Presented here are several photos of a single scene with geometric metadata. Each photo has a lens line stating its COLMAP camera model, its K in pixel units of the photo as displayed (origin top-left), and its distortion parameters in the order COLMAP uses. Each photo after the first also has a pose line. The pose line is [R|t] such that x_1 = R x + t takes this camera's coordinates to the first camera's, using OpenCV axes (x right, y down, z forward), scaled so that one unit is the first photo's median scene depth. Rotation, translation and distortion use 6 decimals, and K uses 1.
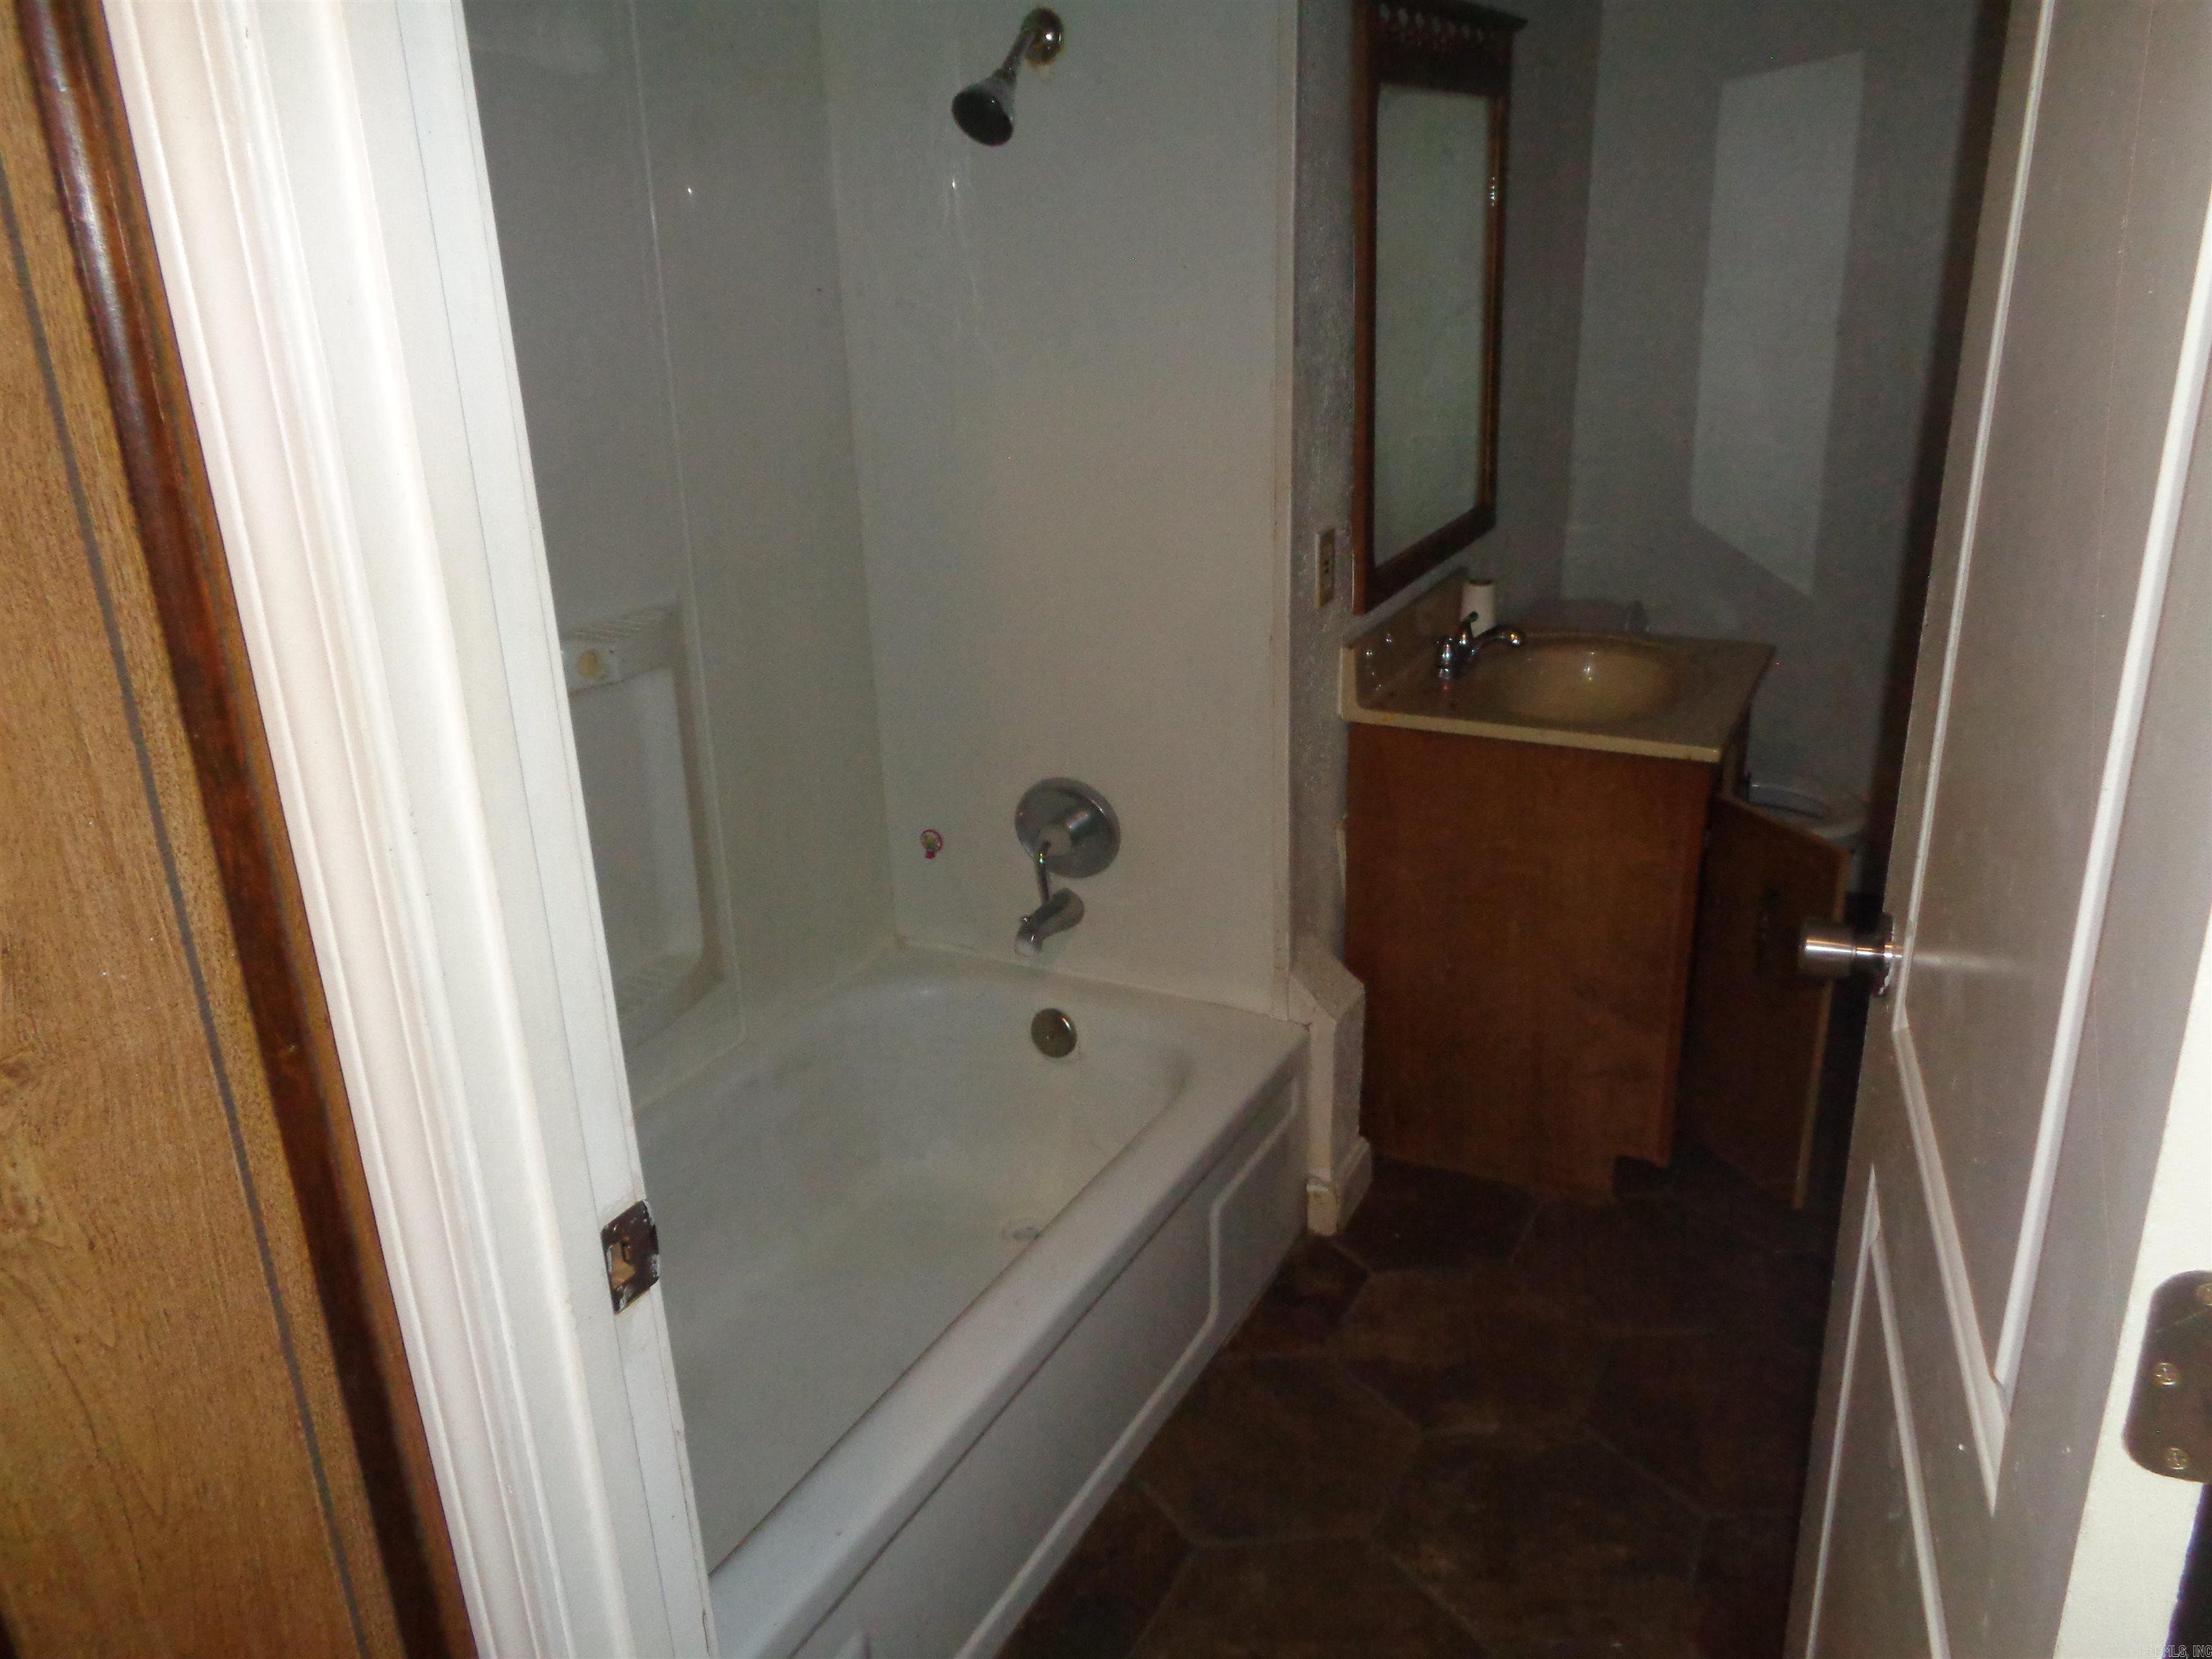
lens RADIAL K [[1672.7, 0, 1093.9], [0, 1672.7, 814.6], [0, 0, 1]] dist [0.001327, 0.002842]
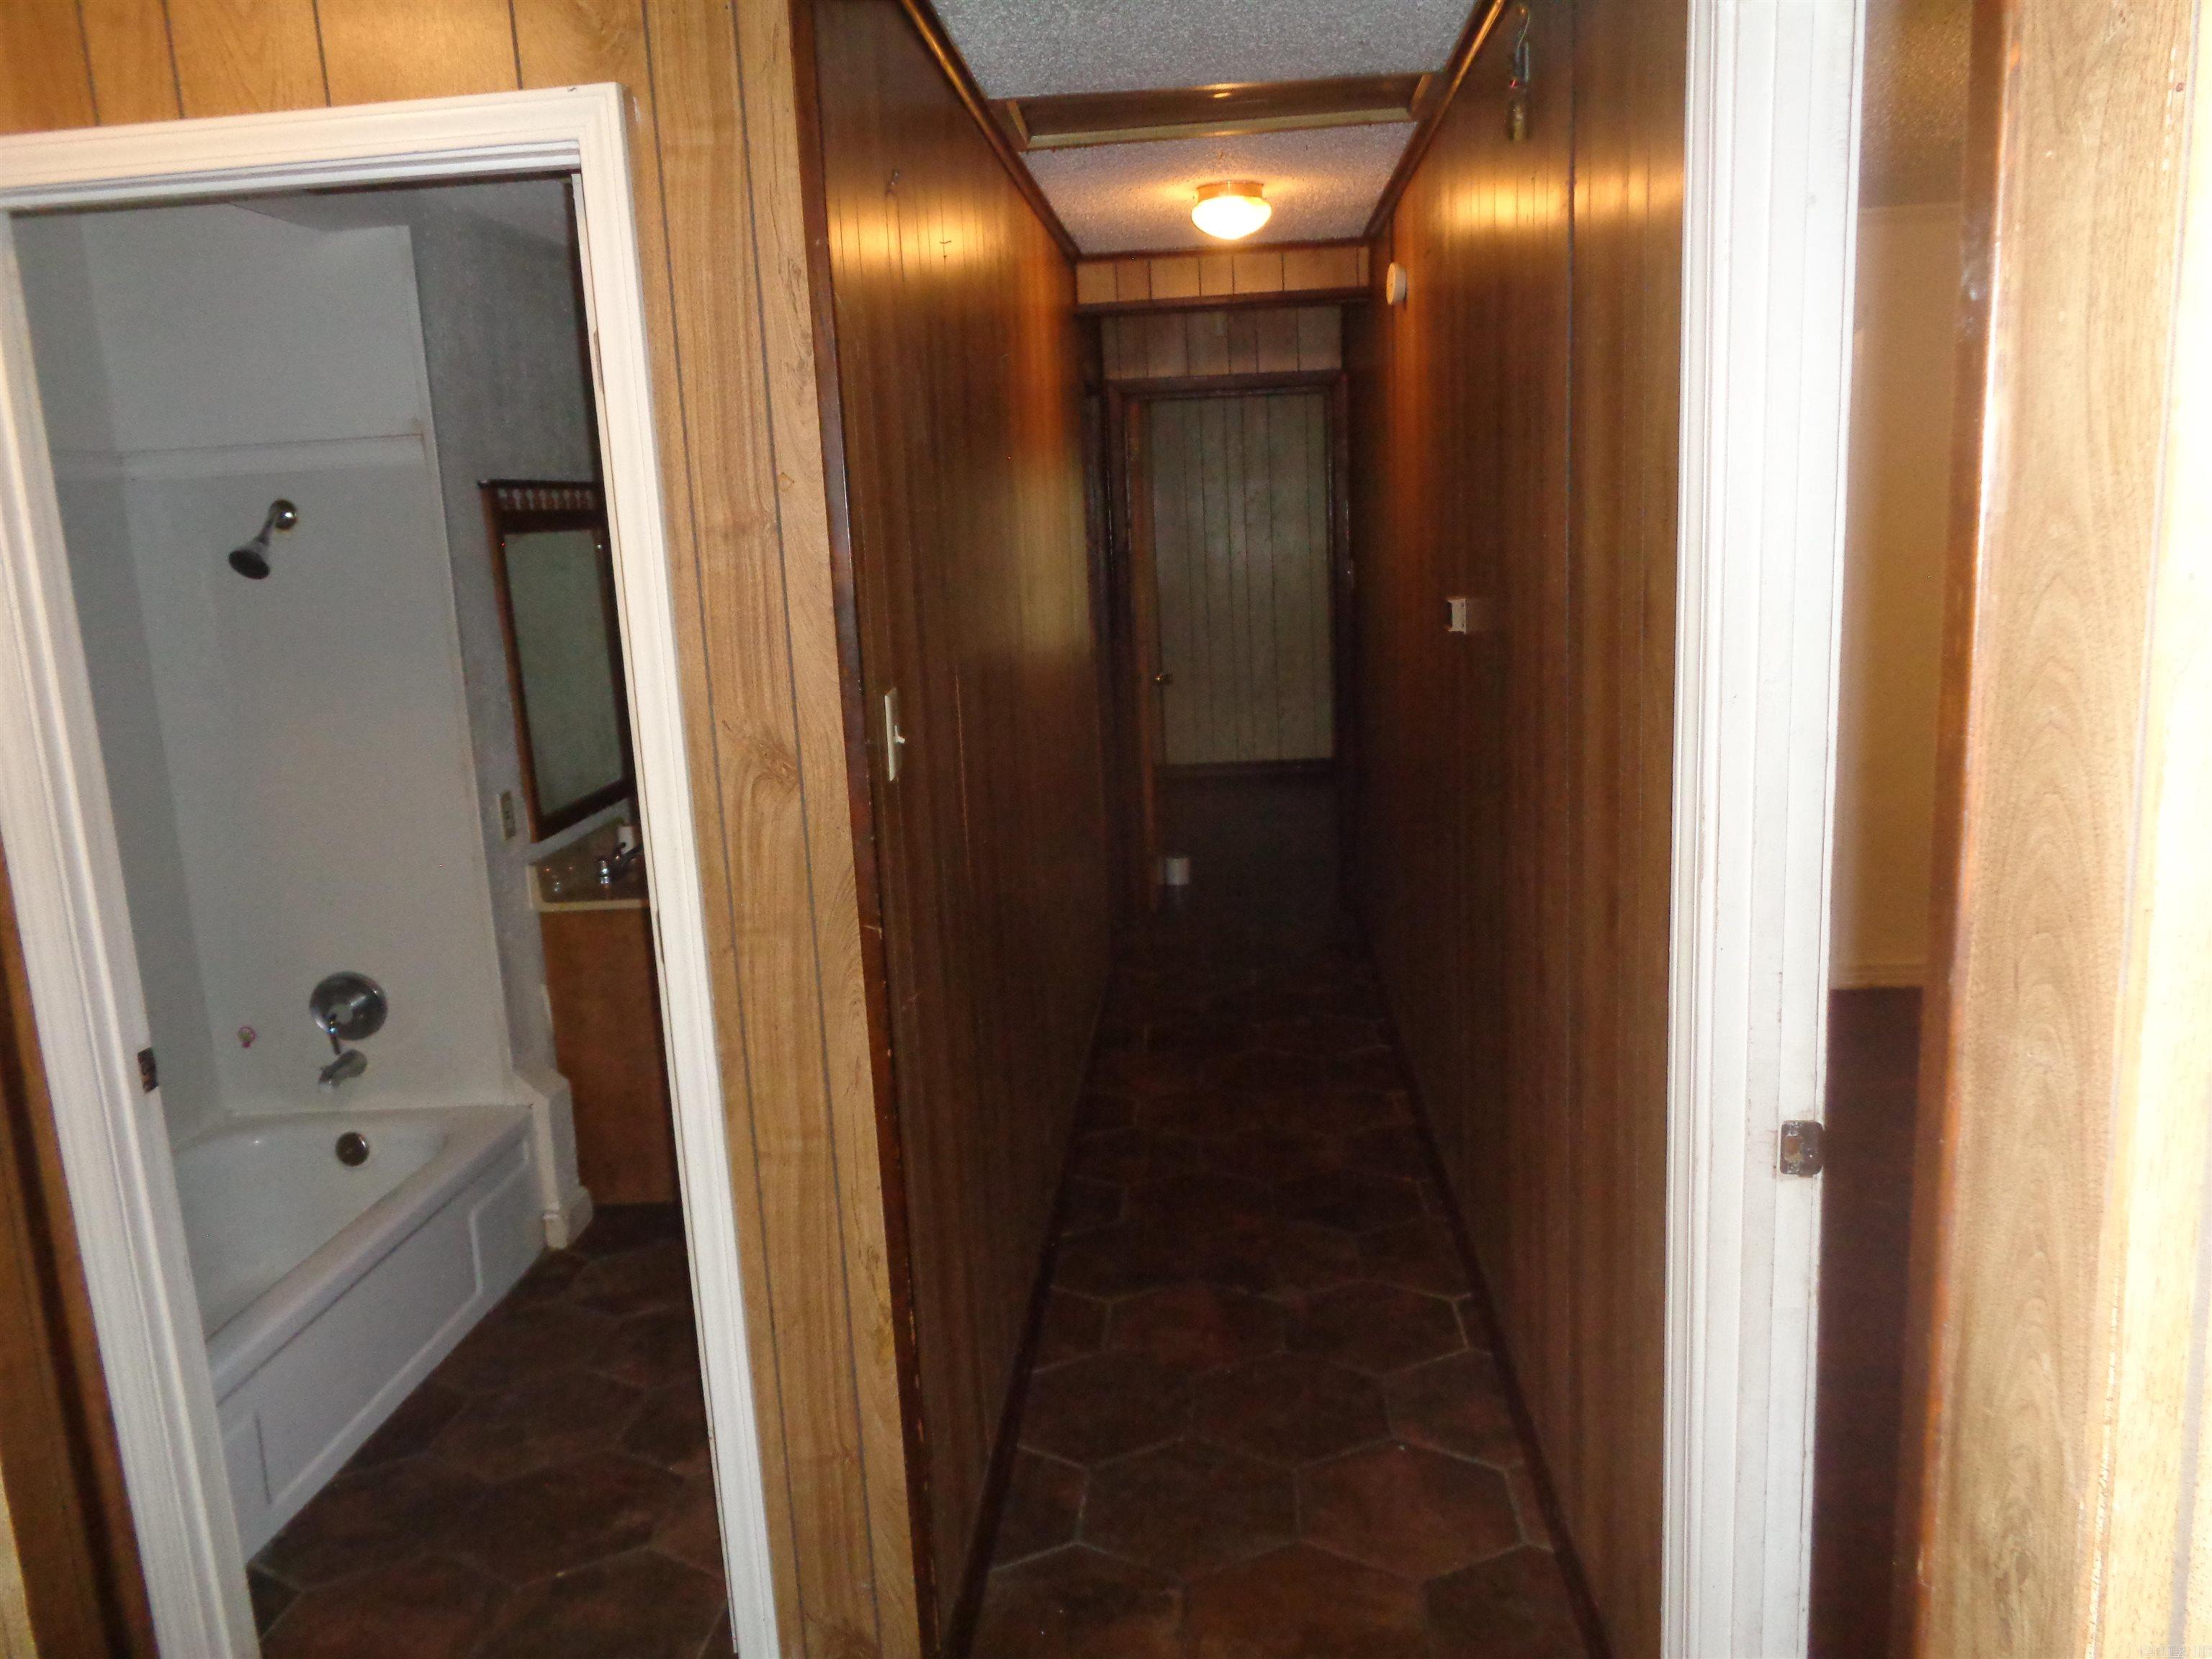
lens RADIAL K [[1683.8, 0, 1102.9], [0, 1683.8, 818.0], [0, 0, 1]] dist [0.009141, 0.002210]
pose [[0.914330, -0.091443, 0.394511, 0.020441], [0.161671, 0.975598, -0.148561, 0.179539], [-0.371299, 0.199615, 0.906803, -0.653467]]
